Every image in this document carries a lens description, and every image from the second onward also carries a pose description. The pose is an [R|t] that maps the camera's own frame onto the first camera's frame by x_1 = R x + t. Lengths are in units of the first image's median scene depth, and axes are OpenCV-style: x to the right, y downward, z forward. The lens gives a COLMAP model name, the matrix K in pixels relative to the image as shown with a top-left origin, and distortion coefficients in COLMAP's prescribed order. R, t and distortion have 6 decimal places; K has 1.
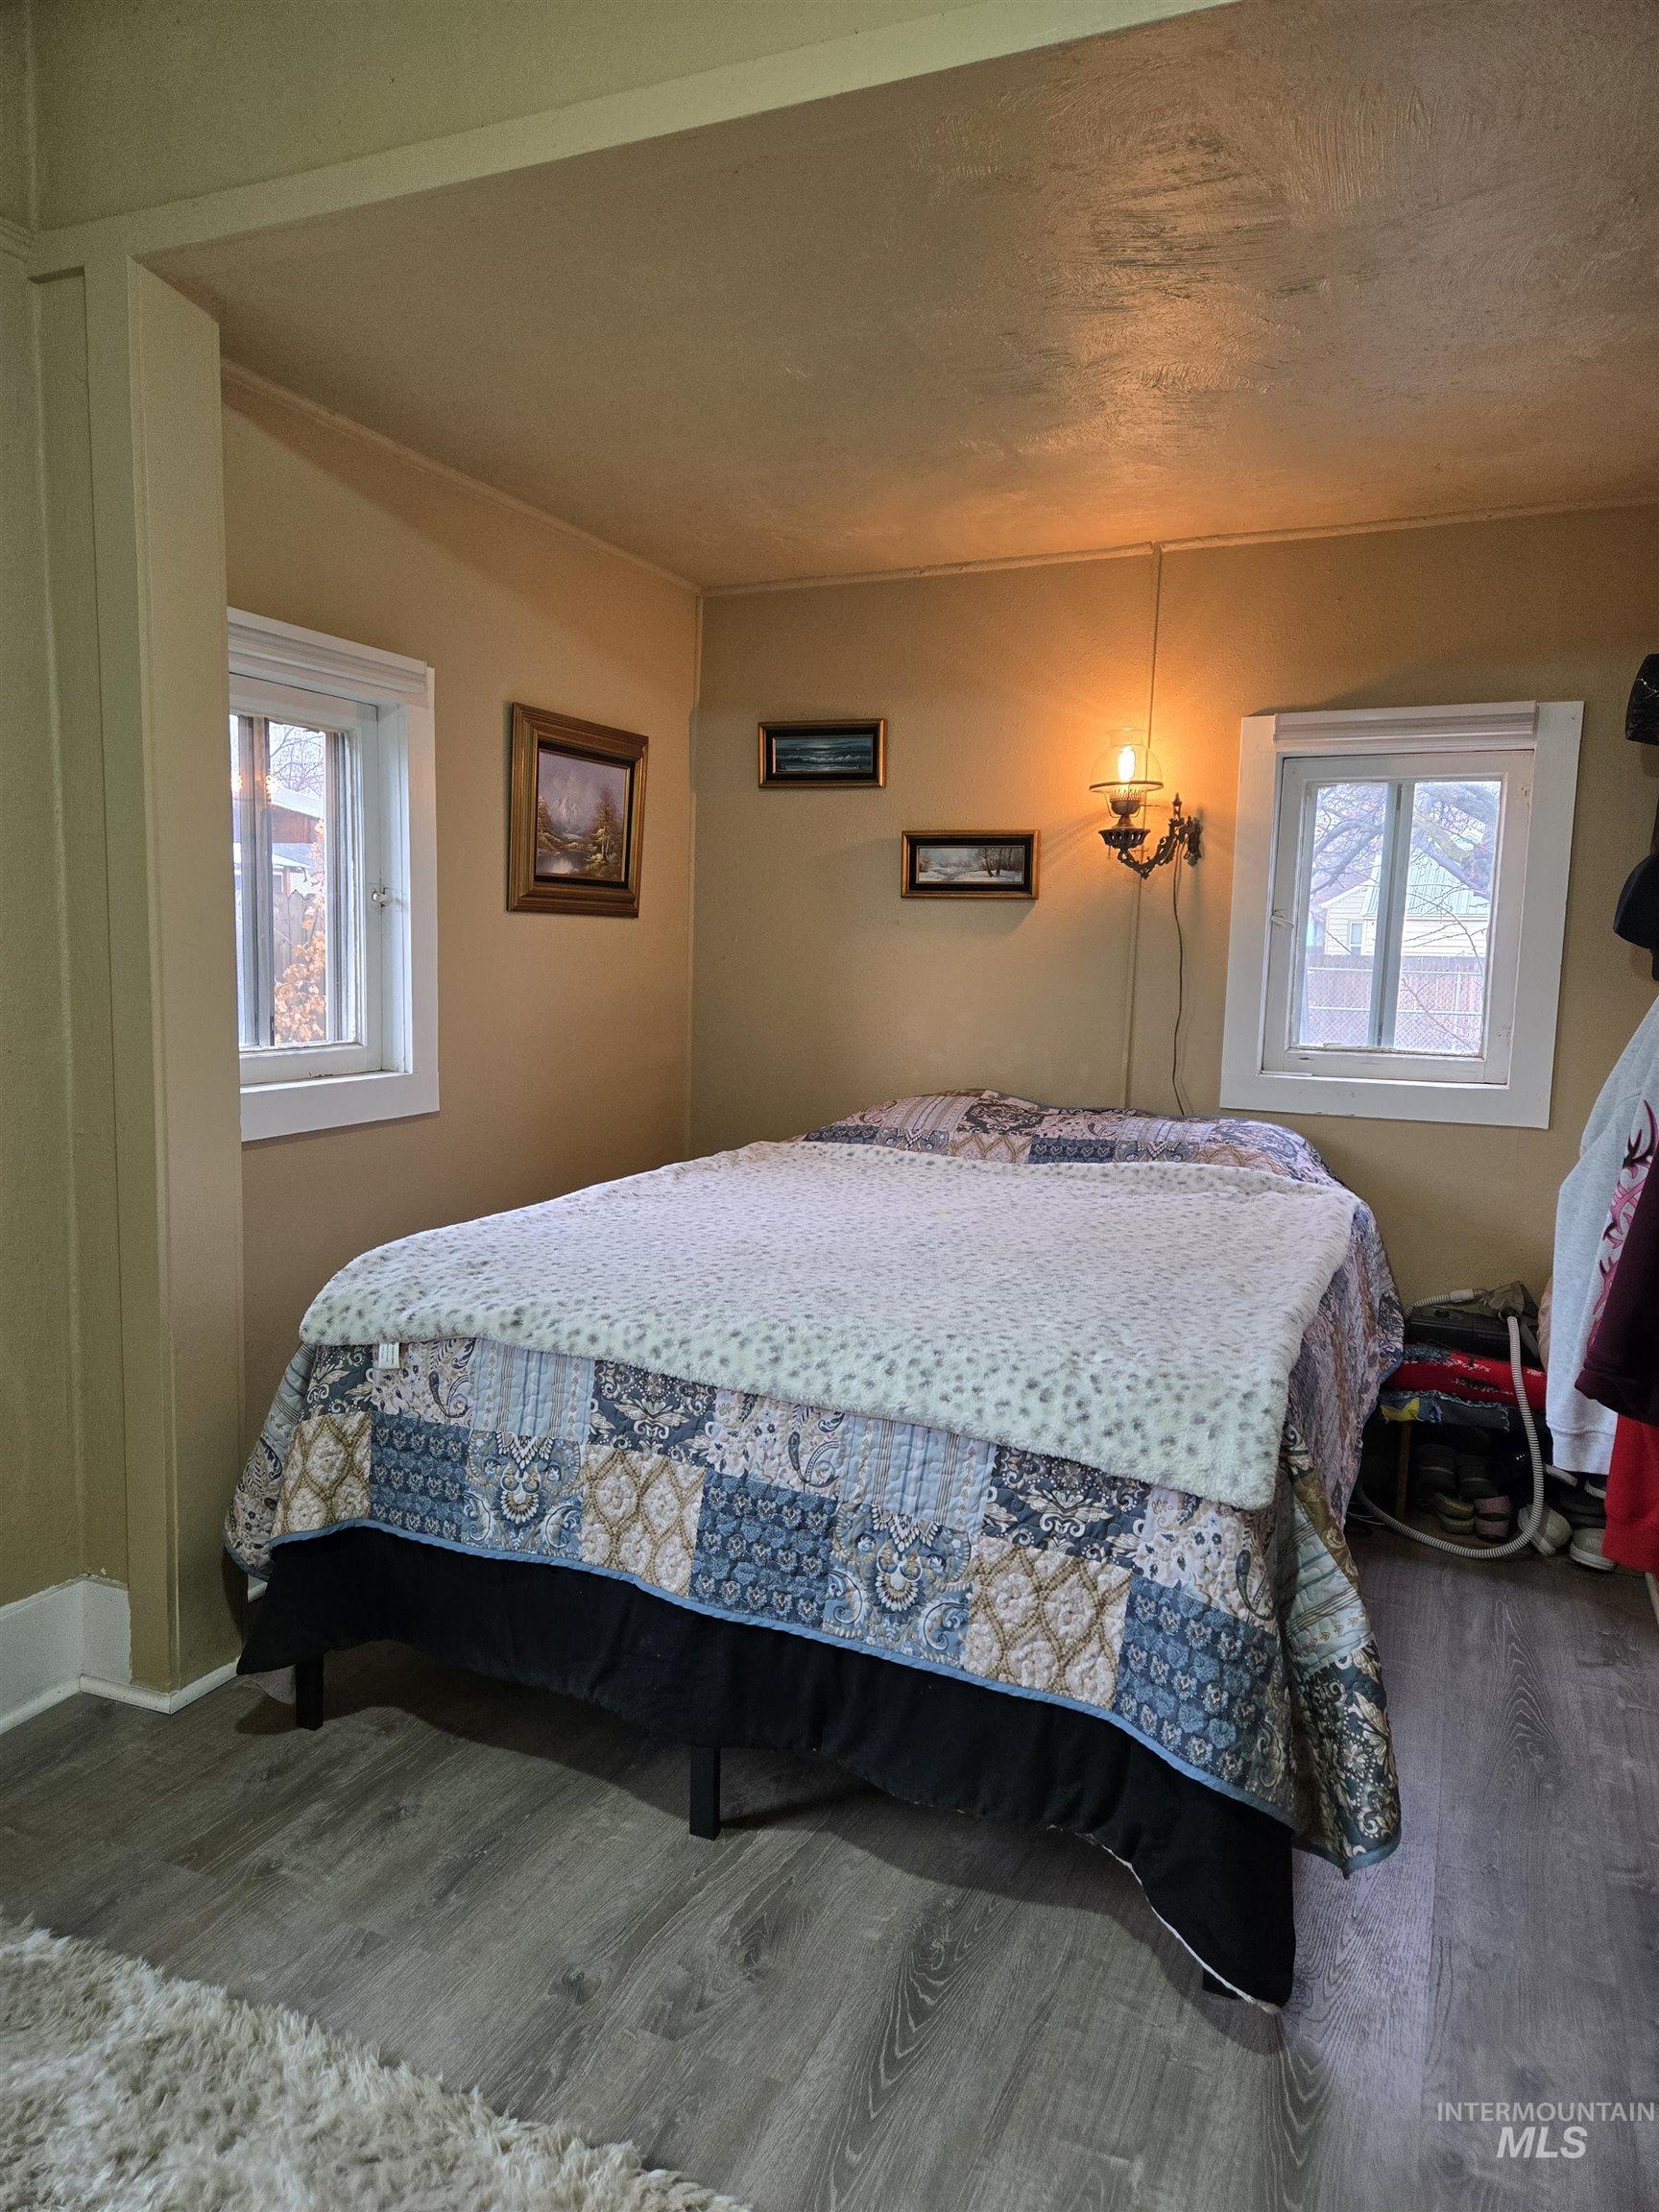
lens RADIAL K [[1488.3, 0, 824.1], [0, 1488.3, 1102.6], [0, 0, 1]] dist [0.076697, -0.063297]
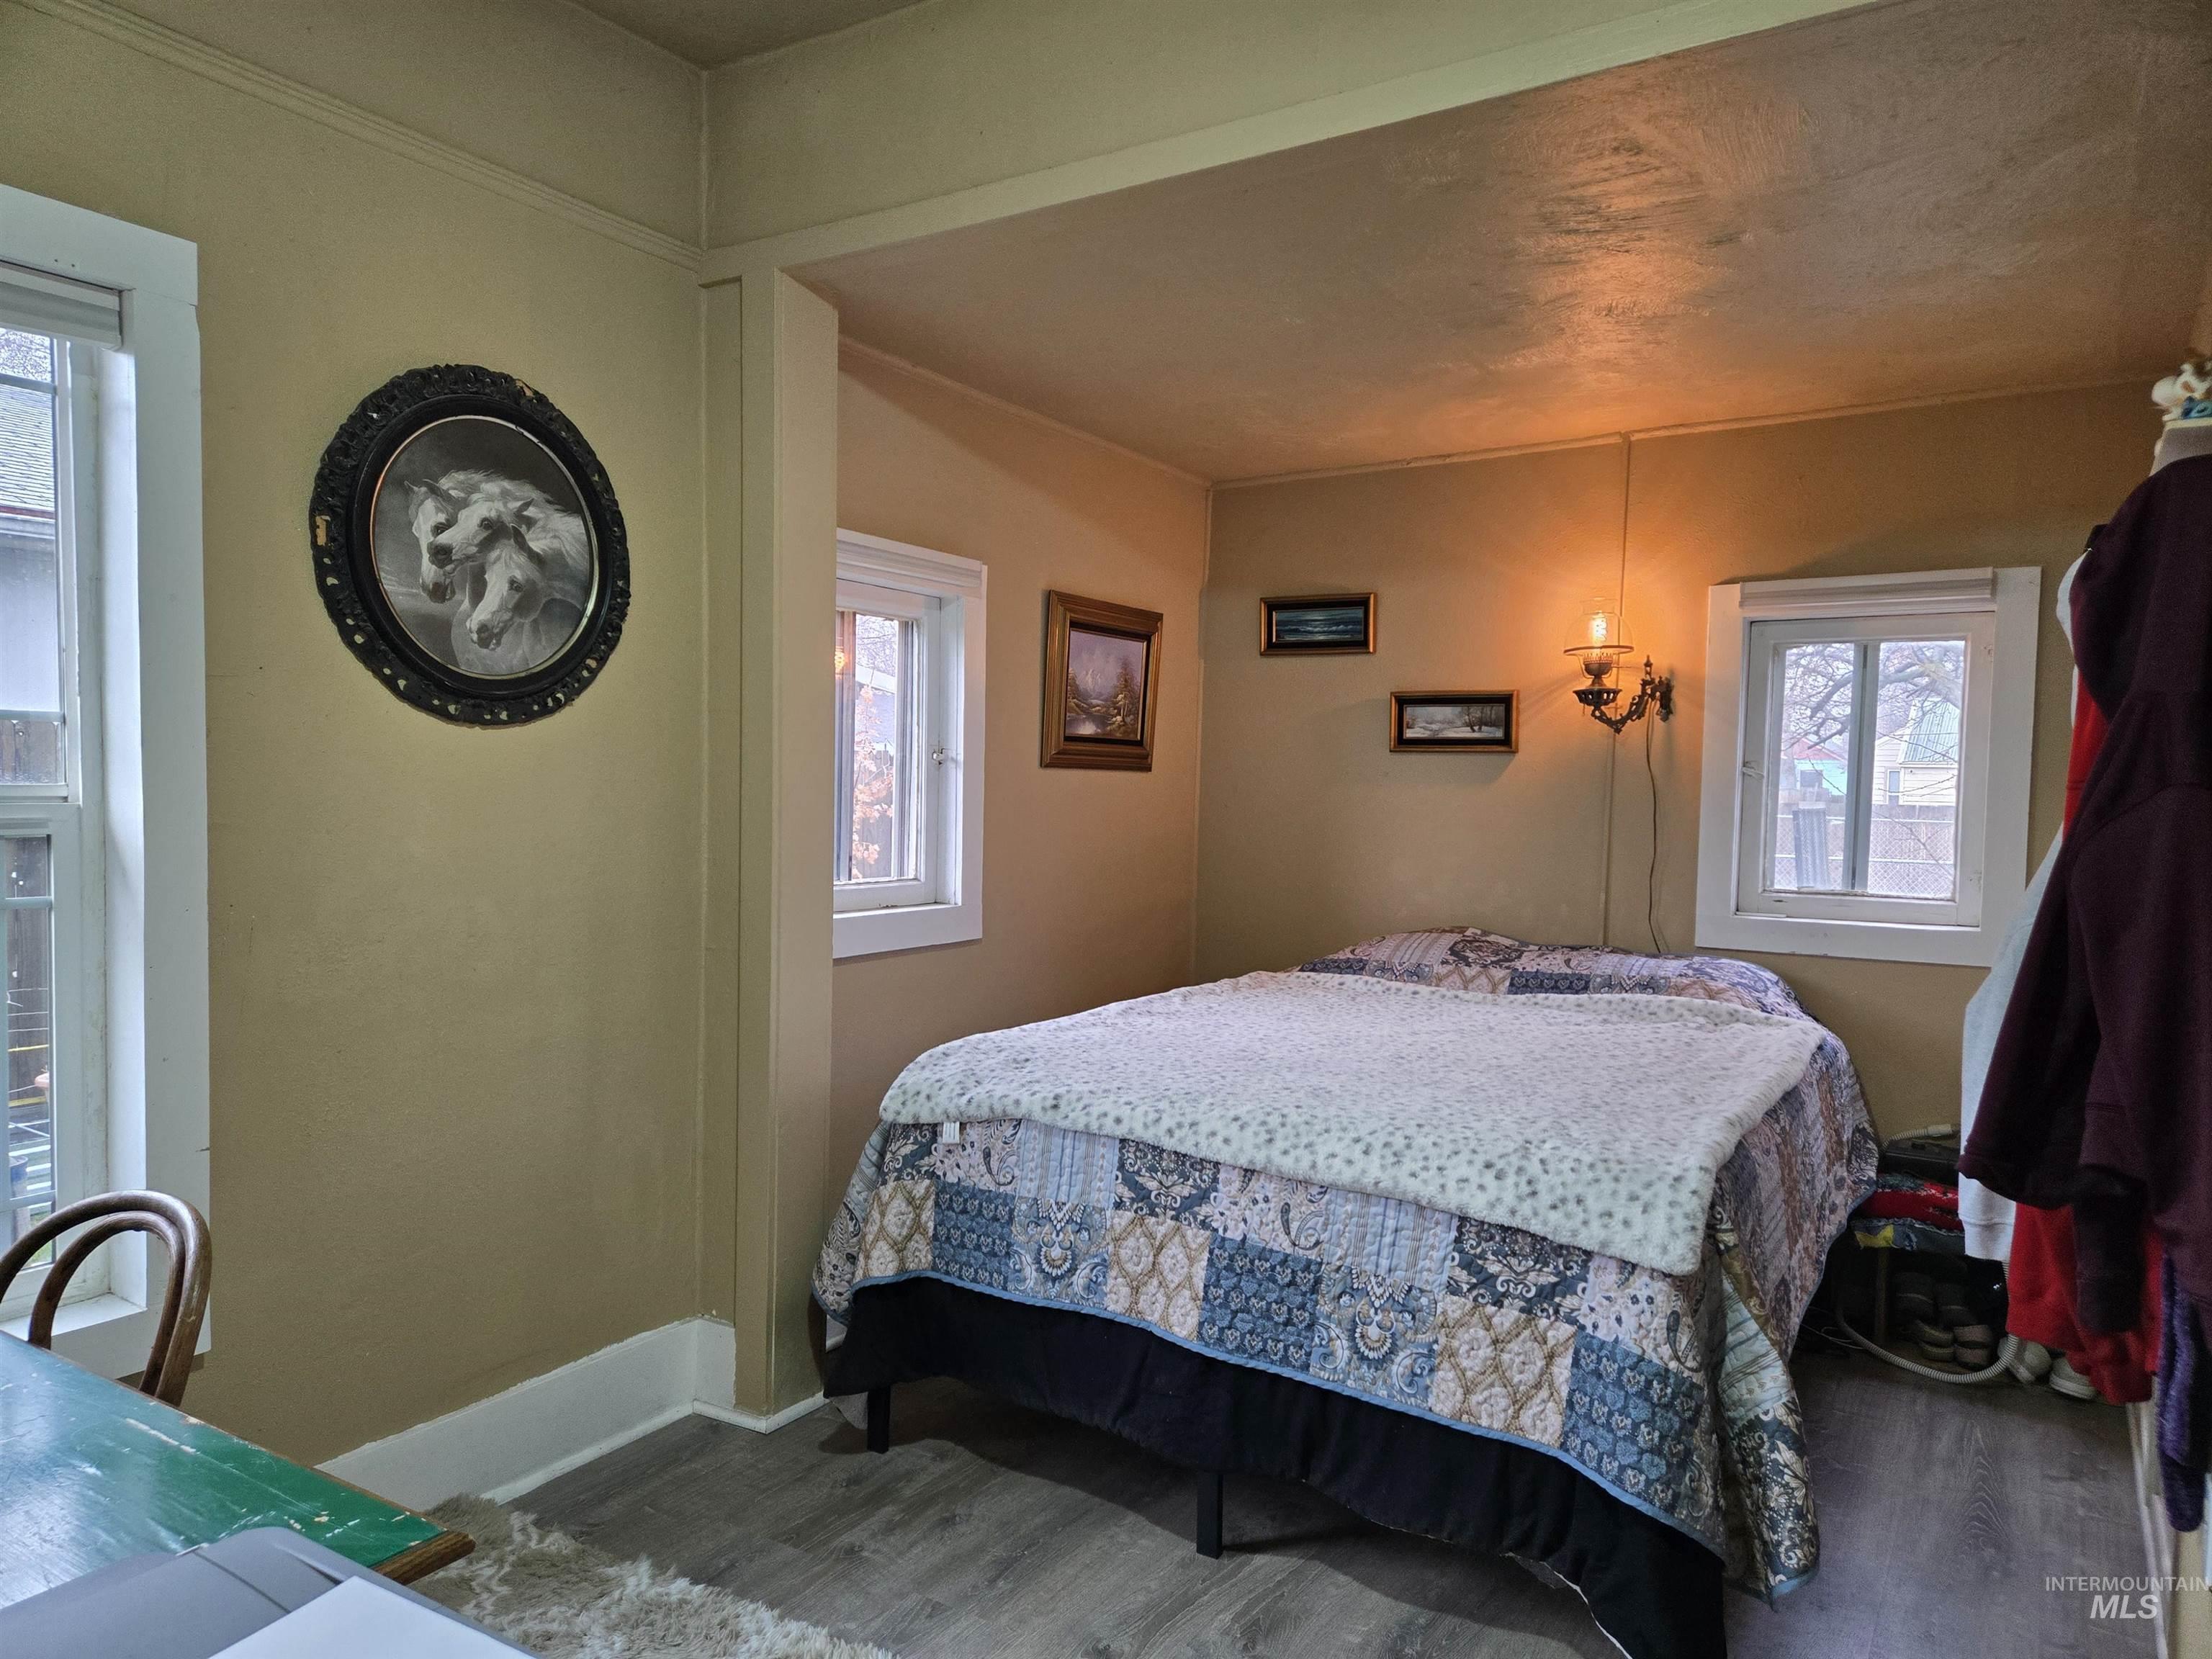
lens RADIAL K [[1488.3, 0, 1122.1], [0, 1488.3, 850.0], [0, 0, 1]] dist [0.076697, -0.063297]
pose [[0.990655, 0.002749, -0.136360, 0.011000], [-0.012157, 0.997597, -0.068211, 0.020908], [0.135845, 0.069231, 0.988308, -0.188430]]
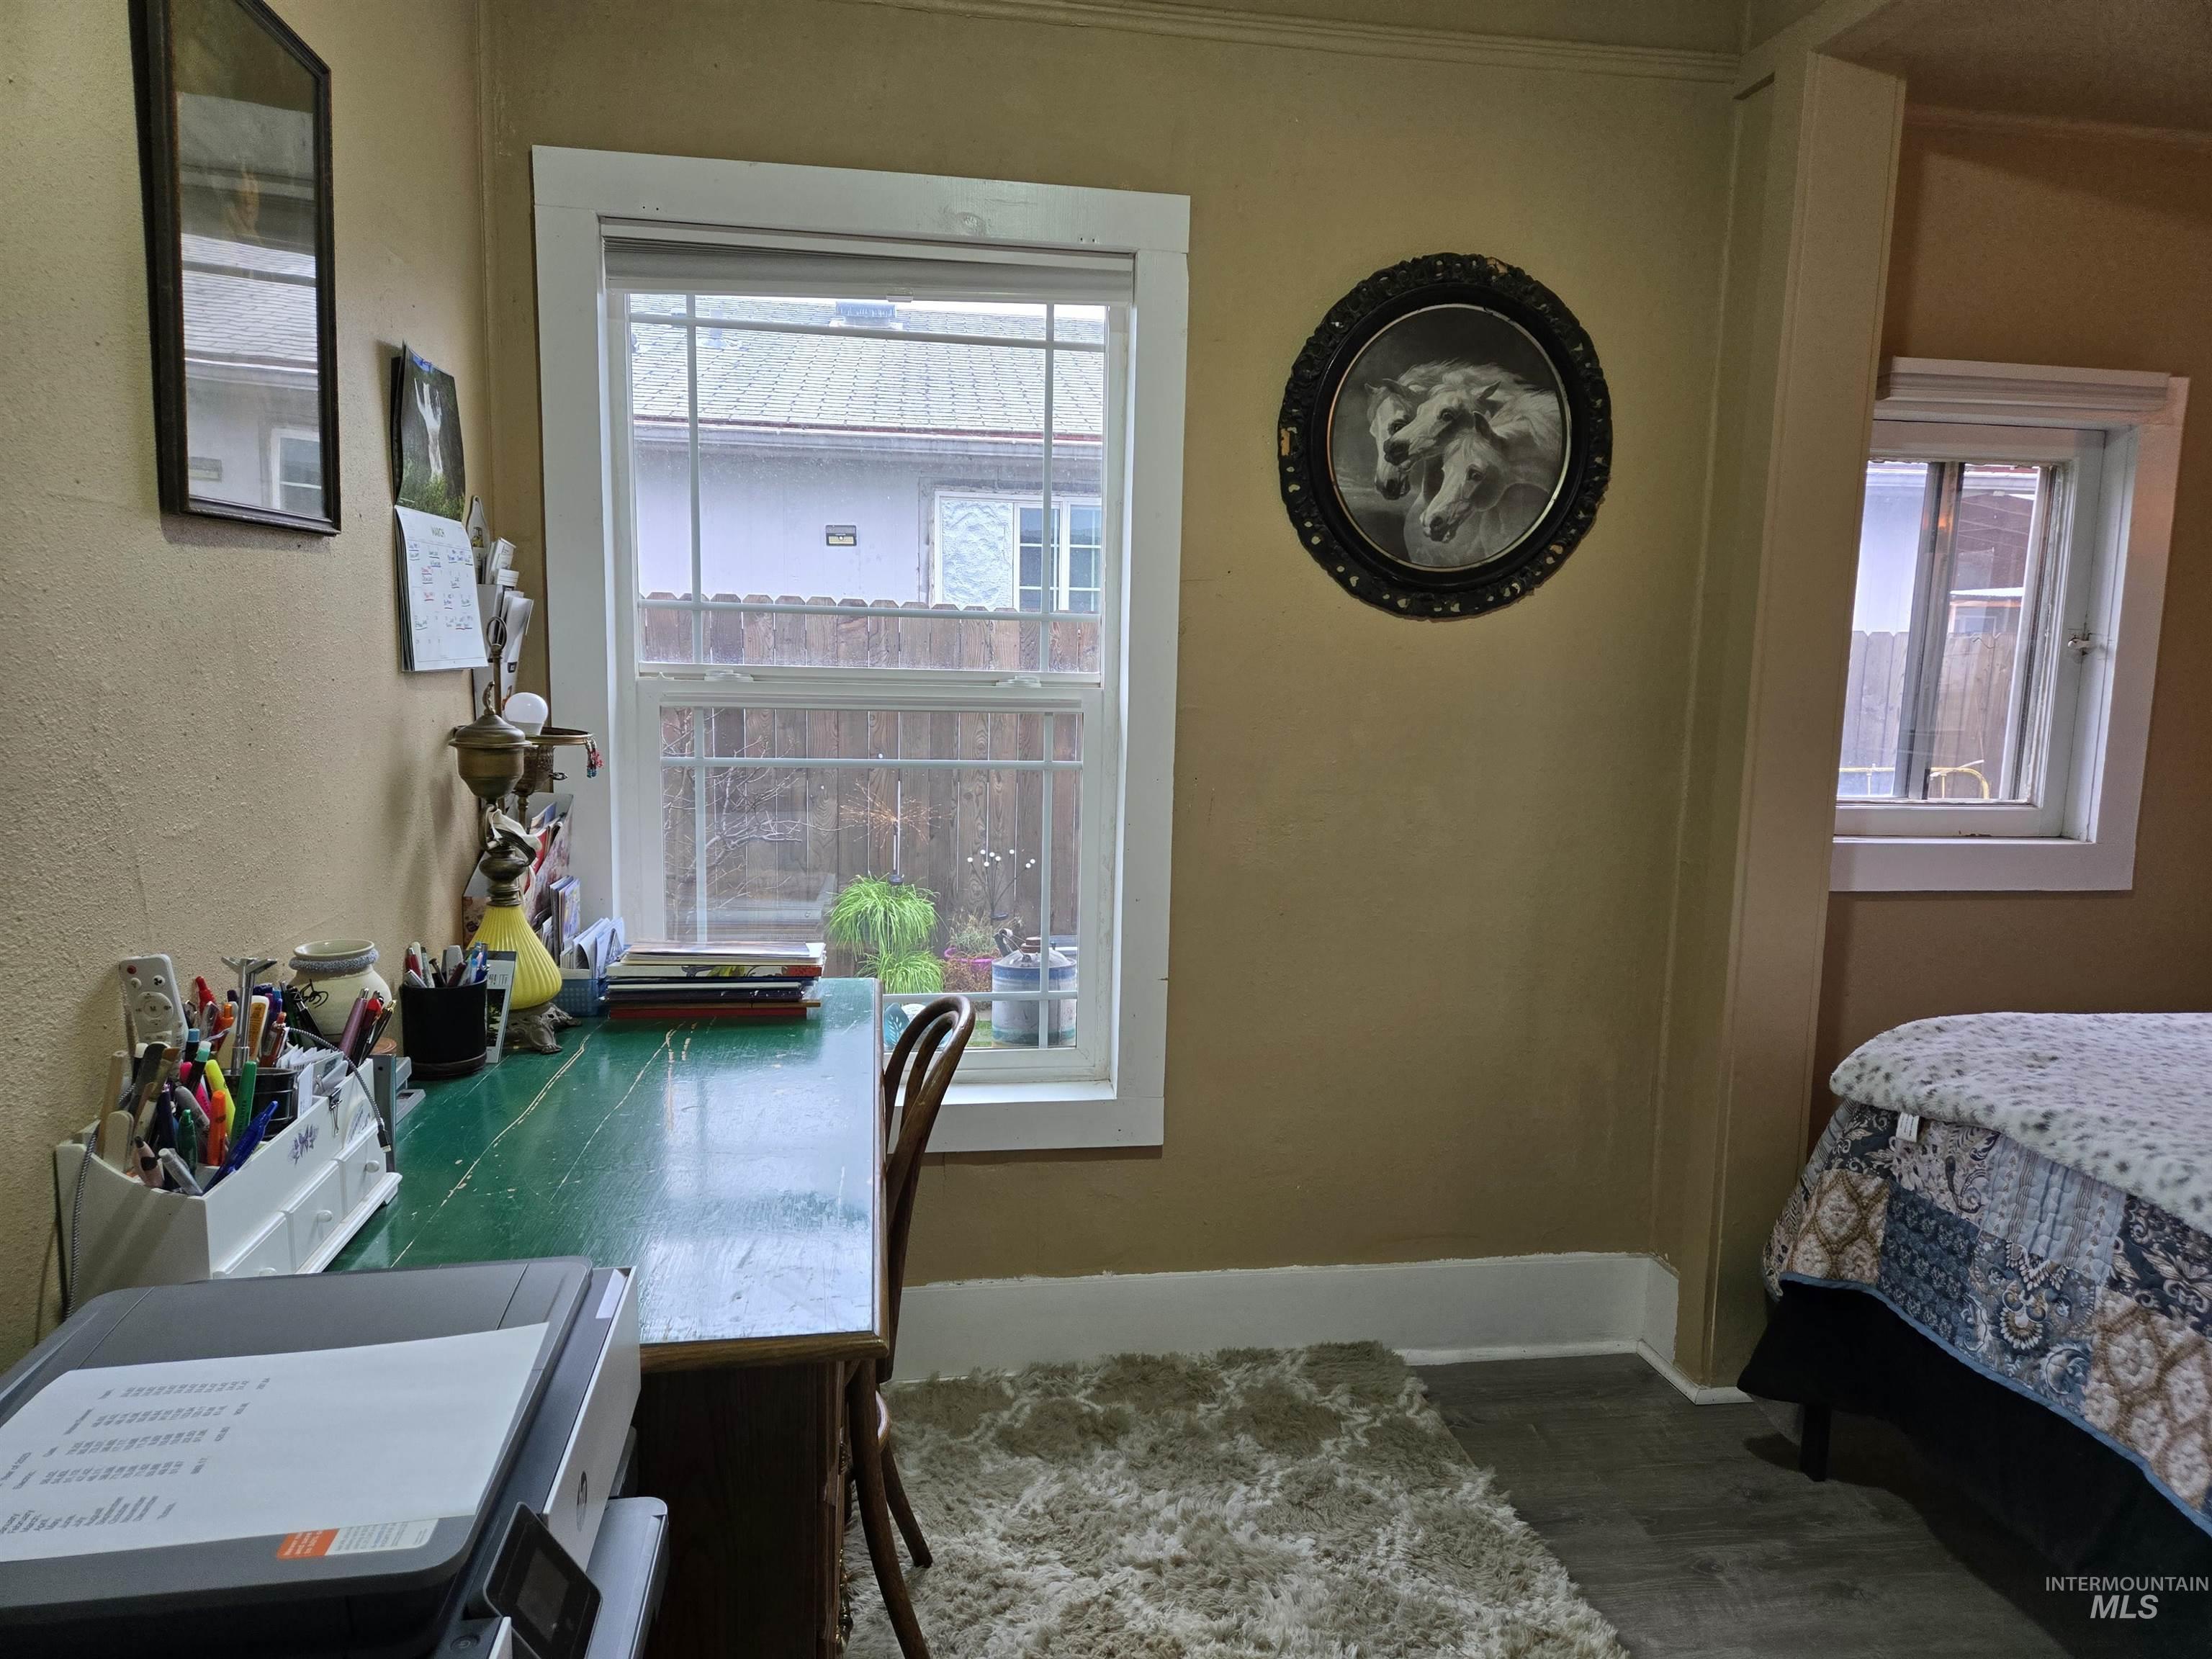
lens RADIAL K [[1488.3, 0, 1108.3], [0, 1488.3, 839.2], [0, 0, 1]] dist [0.076697, -0.063297]
pose [[0.540735, 0.100075, -0.835219, 0.217325], [-0.105941, 0.993094, 0.050404, -0.007635], [0.834495, 0.061229, 0.547603, 0.036489]]
